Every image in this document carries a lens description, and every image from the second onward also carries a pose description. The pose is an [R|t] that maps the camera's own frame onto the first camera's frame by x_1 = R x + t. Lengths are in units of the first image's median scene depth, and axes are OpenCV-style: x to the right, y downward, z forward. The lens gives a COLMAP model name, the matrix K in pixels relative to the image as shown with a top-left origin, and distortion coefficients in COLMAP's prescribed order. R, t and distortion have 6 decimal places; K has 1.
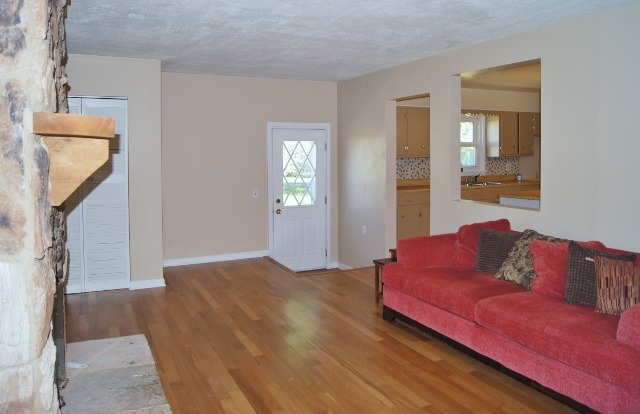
lens RADIAL K [[505.0, 0, 320.0], [0, 505.0, 207.0], [0, 0, 1]] dist [-0.003432, -0.001010]
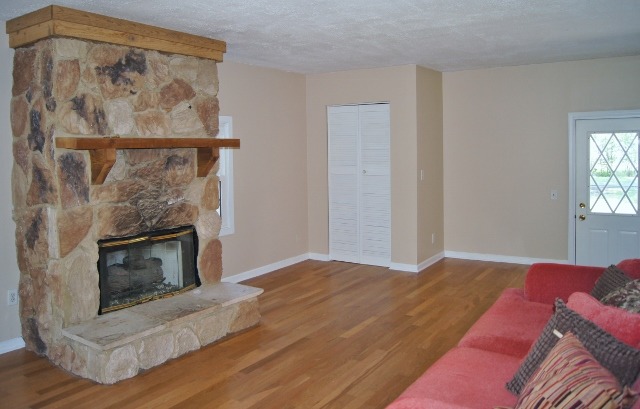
lens RADIAL K [[519.6, 0, 320.2], [0, 519.6, 186.7], [0, 0, 1]] dist [-0.082929, -0.002937]
pose [[0.516096, 0.060287, -0.854406, 0.423306], [-0.078131, 0.996675, 0.023131, -0.028864], [0.852960, 0.054818, 0.519090, 0.194657]]
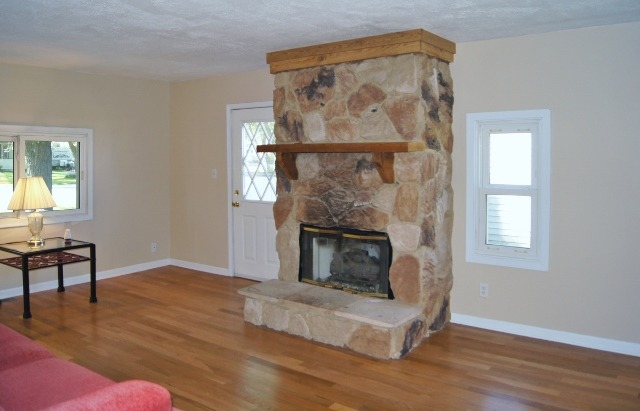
lens RADIAL K [[519.1, 0, 321.3], [0, 519.1, 182.3], [0, 0, 1]] dist [-0.097851, 0.005384]
pose [[-0.885094, 0.033049, -0.464238, 0.144901], [-0.041150, 0.988012, 0.148791, -0.102829], [0.463590, 0.150797, -0.873123, 0.897072]]
